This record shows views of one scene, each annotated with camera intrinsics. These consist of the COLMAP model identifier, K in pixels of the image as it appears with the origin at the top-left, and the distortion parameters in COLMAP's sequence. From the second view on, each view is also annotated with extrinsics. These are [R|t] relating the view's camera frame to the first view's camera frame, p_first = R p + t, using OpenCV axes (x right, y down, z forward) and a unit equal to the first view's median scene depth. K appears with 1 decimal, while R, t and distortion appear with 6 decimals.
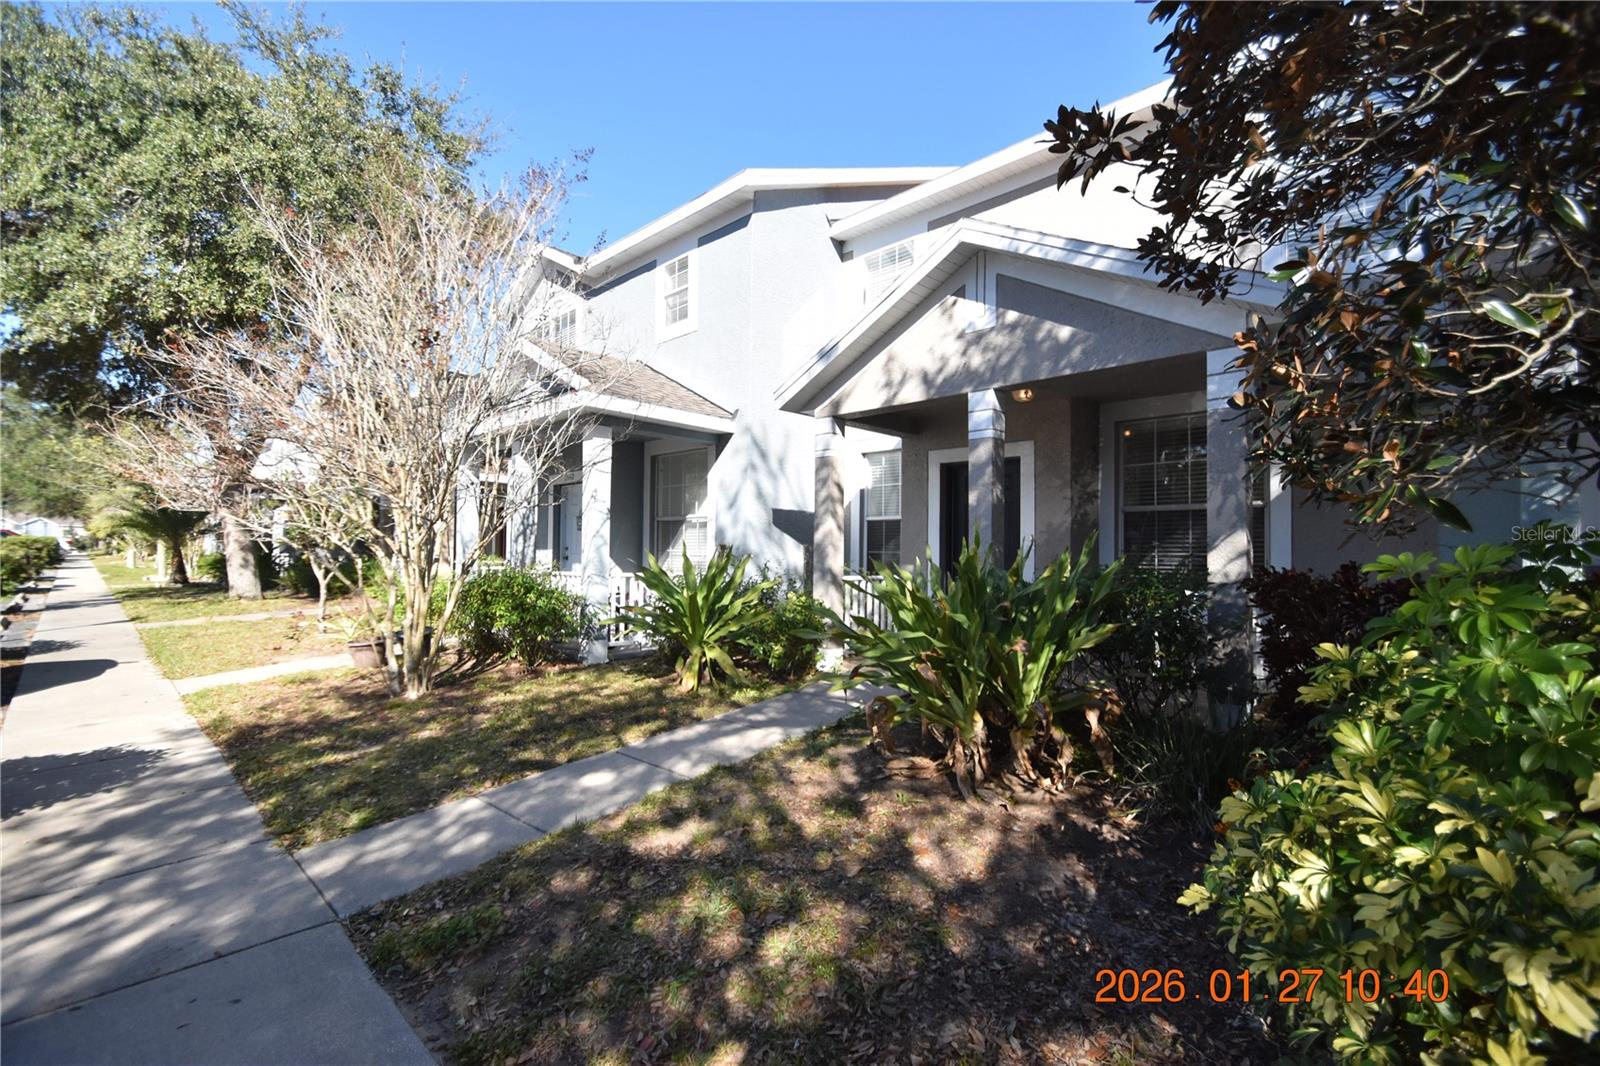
lens RADIAL K [[700.7, 0, 788.8], [0, 700.7, 539.1], [0, 0, 1]] dist [-0.000732, -0.003808]
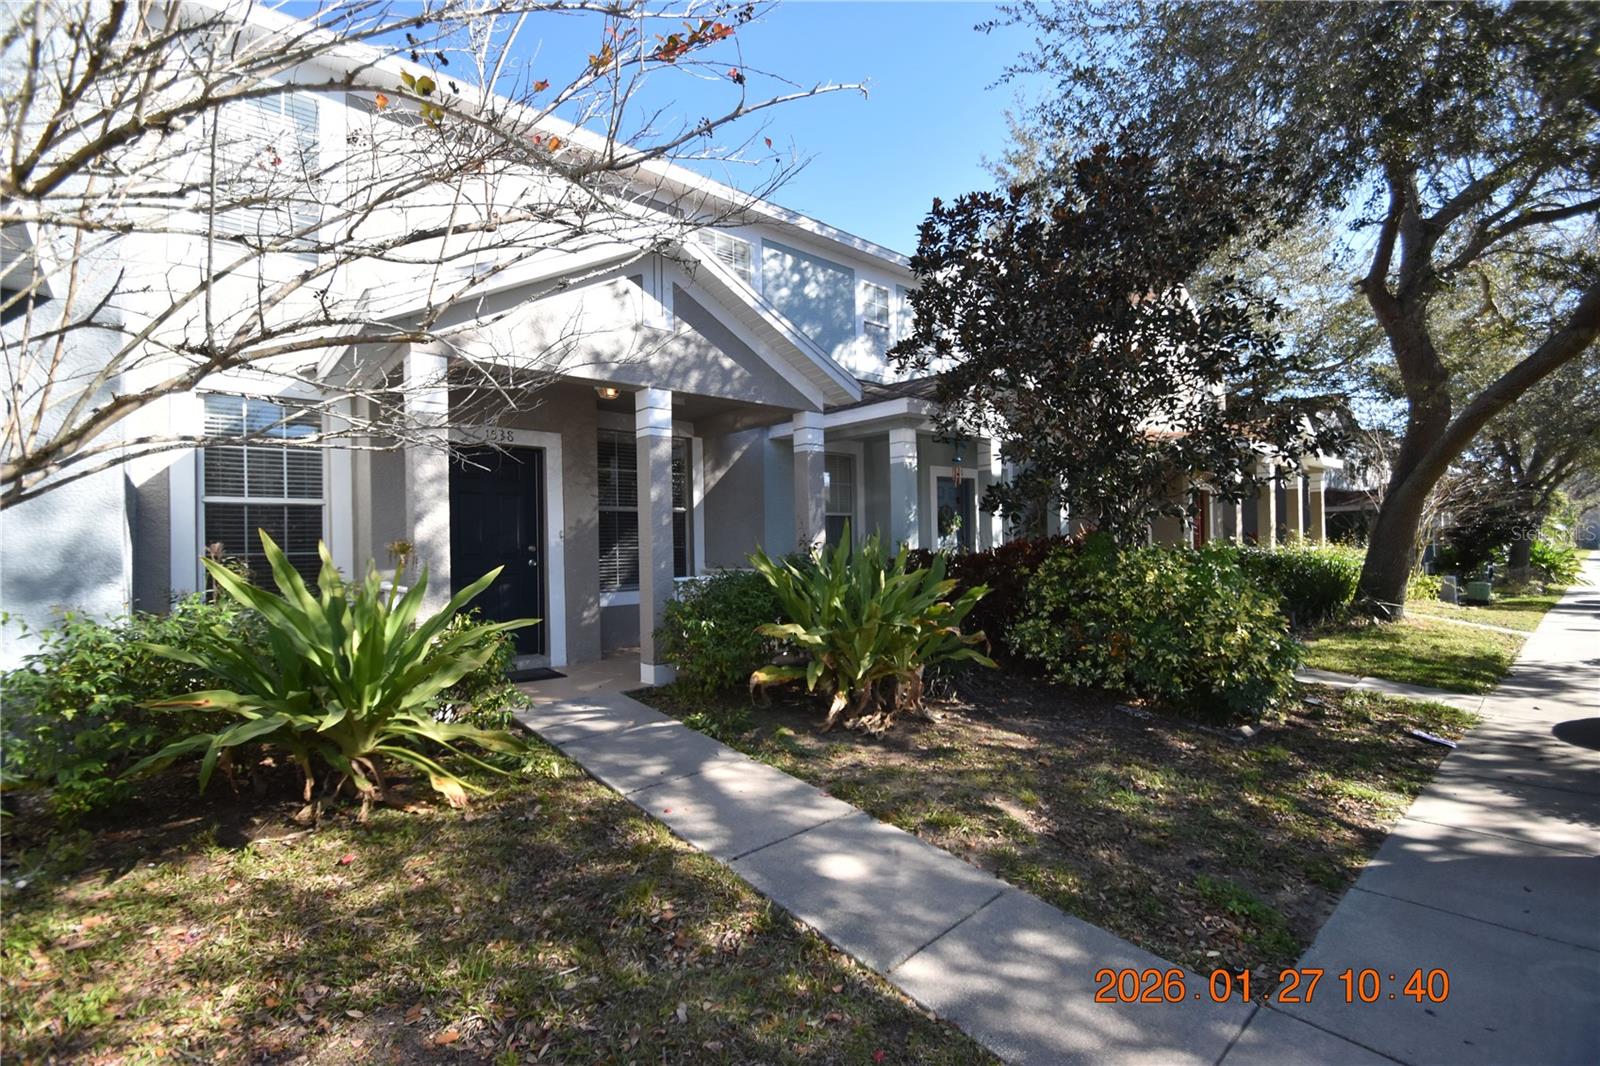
lens RADIAL K [[700.7, 0, 792.8], [0, 700.7, 535.5], [0, 0, 1]] dist [-0.000732, -0.003808]
pose [[0.097188, -0.004813, 0.995254, -0.748550], [0.003764, 0.999983, 0.004468, -0.003776], [-0.995259, 0.003312, 0.097204, 0.731967]]
